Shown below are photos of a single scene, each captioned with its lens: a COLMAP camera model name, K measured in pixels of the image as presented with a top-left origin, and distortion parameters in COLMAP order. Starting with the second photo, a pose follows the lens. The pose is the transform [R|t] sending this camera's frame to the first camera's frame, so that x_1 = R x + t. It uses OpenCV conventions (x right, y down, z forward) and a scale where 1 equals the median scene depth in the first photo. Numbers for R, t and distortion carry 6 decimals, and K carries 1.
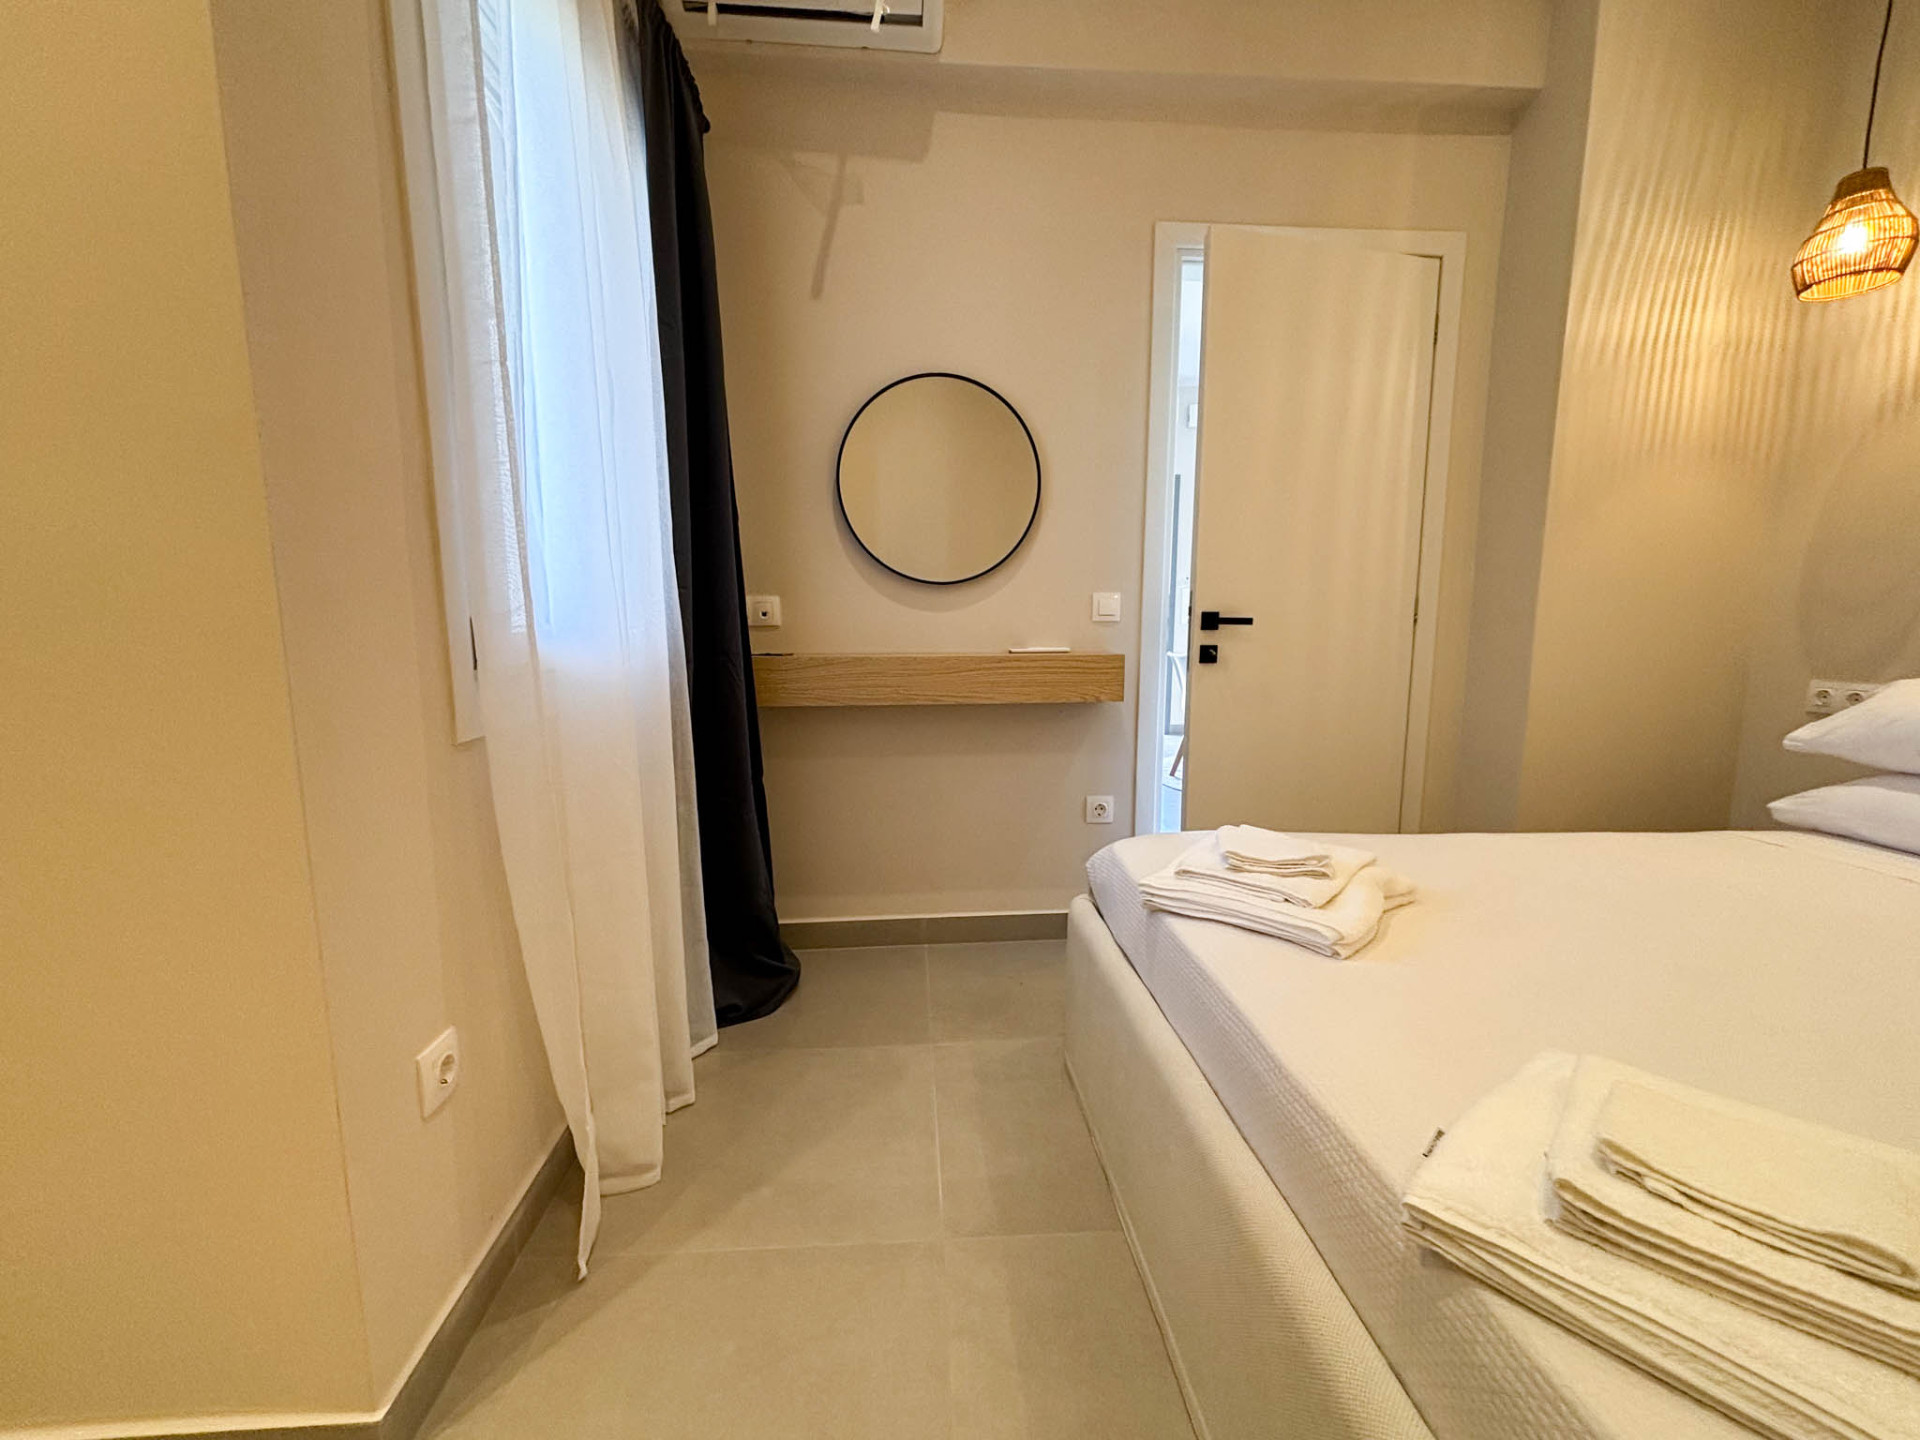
lens RADIAL K [[774.8, 0, 965.5], [0, 774.8, 714.9], [0, 0, 1]] dist [0.001540, -0.006113]
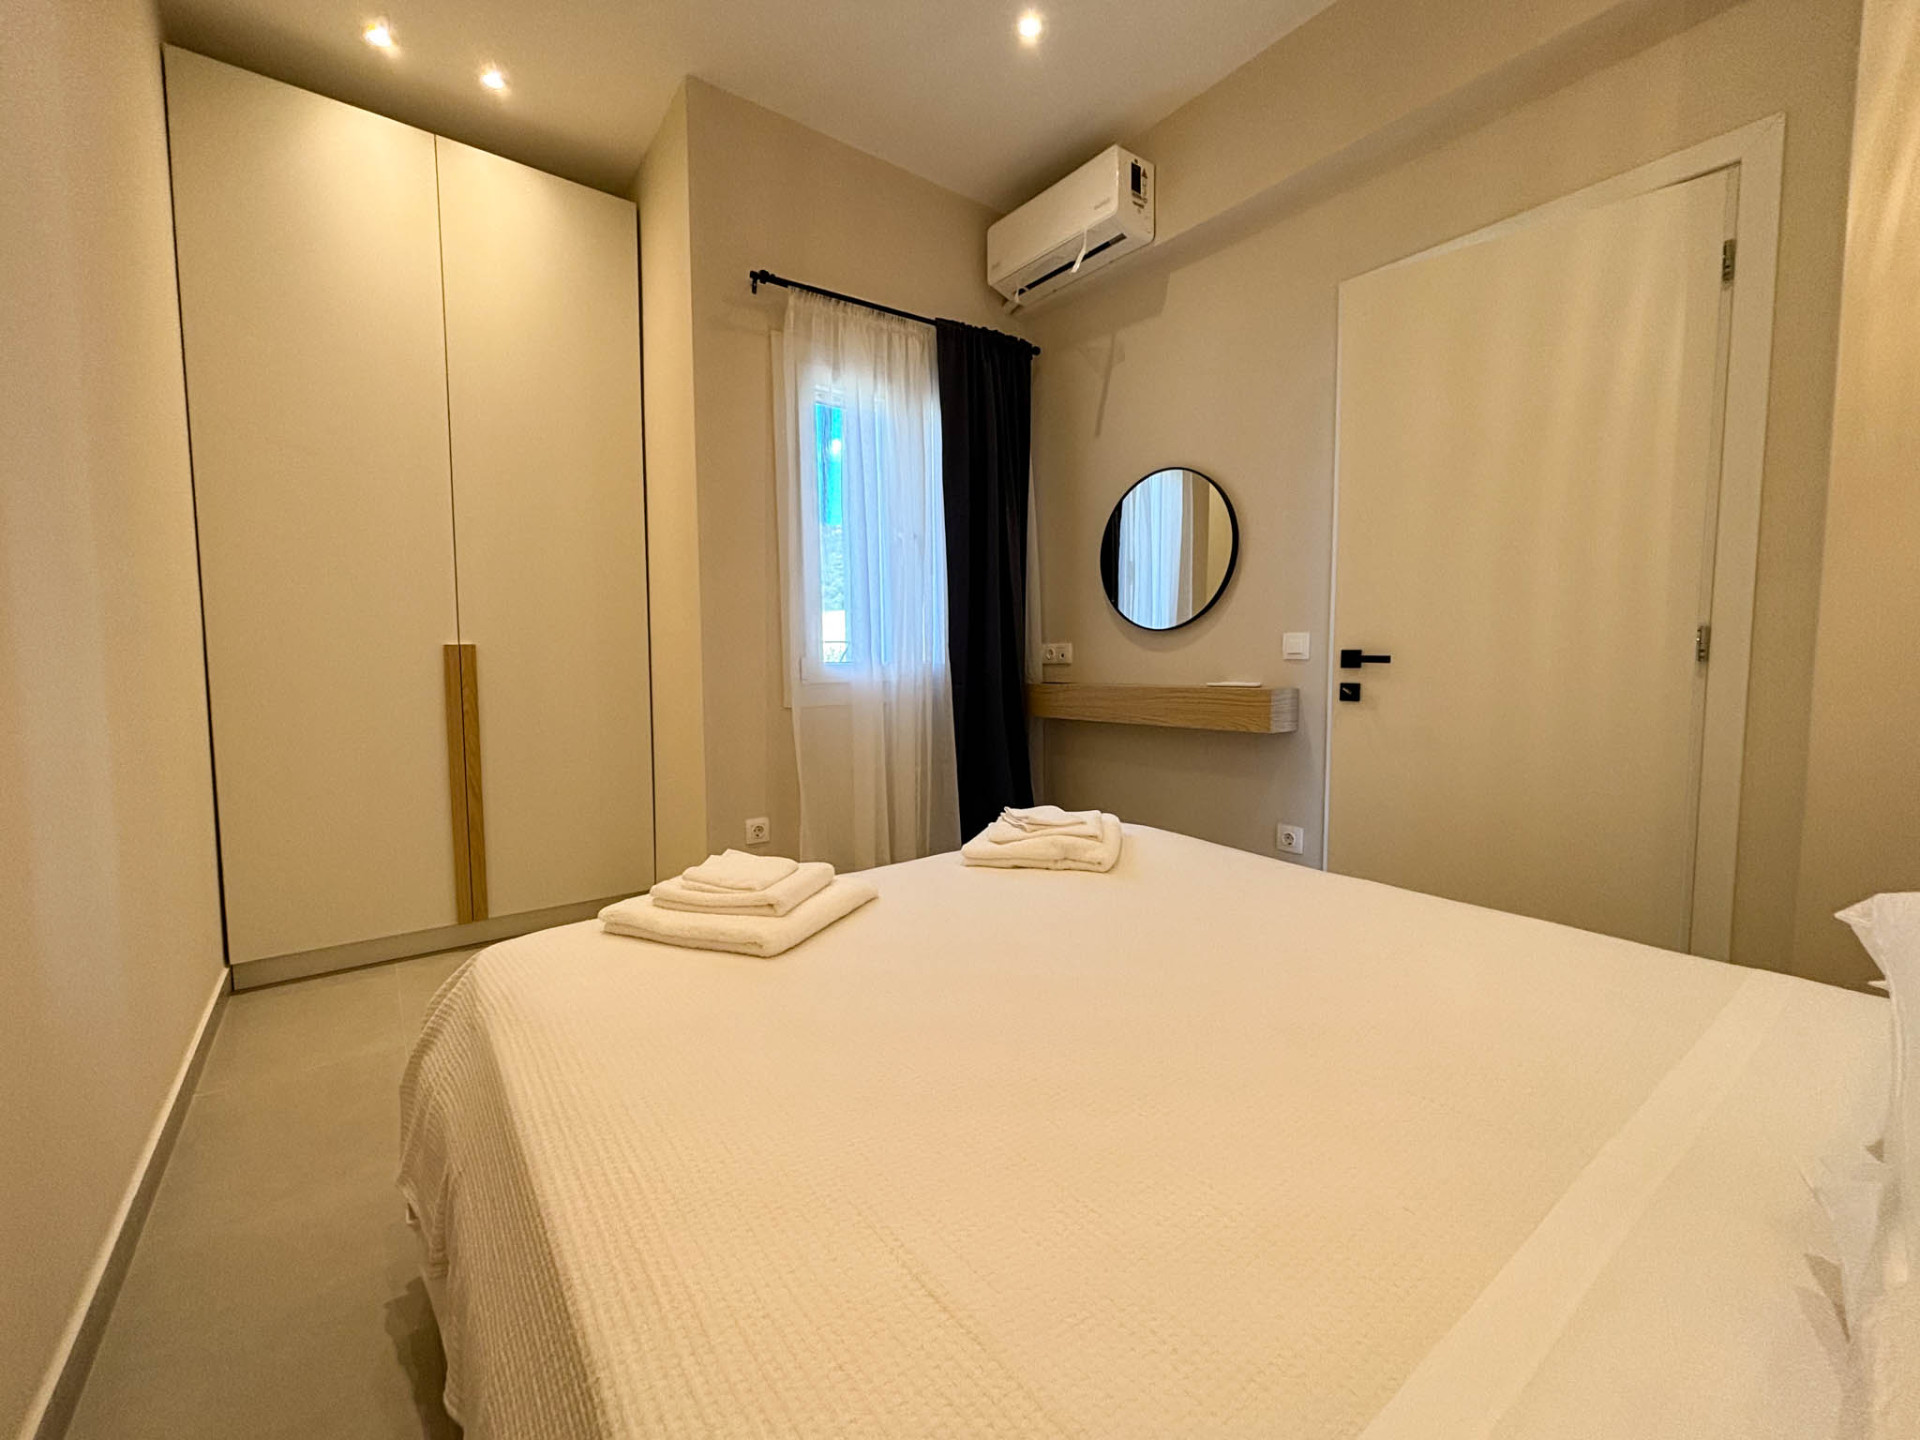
lens RADIAL K [[774.8, 0, 965.5], [0, 774.8, 714.9], [0, 0, 1]] dist [0.001540, -0.006113]
pose [[0.560050, 0.056057, -0.826560, 0.862462], [-0.099132, 0.995074, 0.000317, -0.000781], [0.822507, 0.081761, 0.562848, 0.036028]]
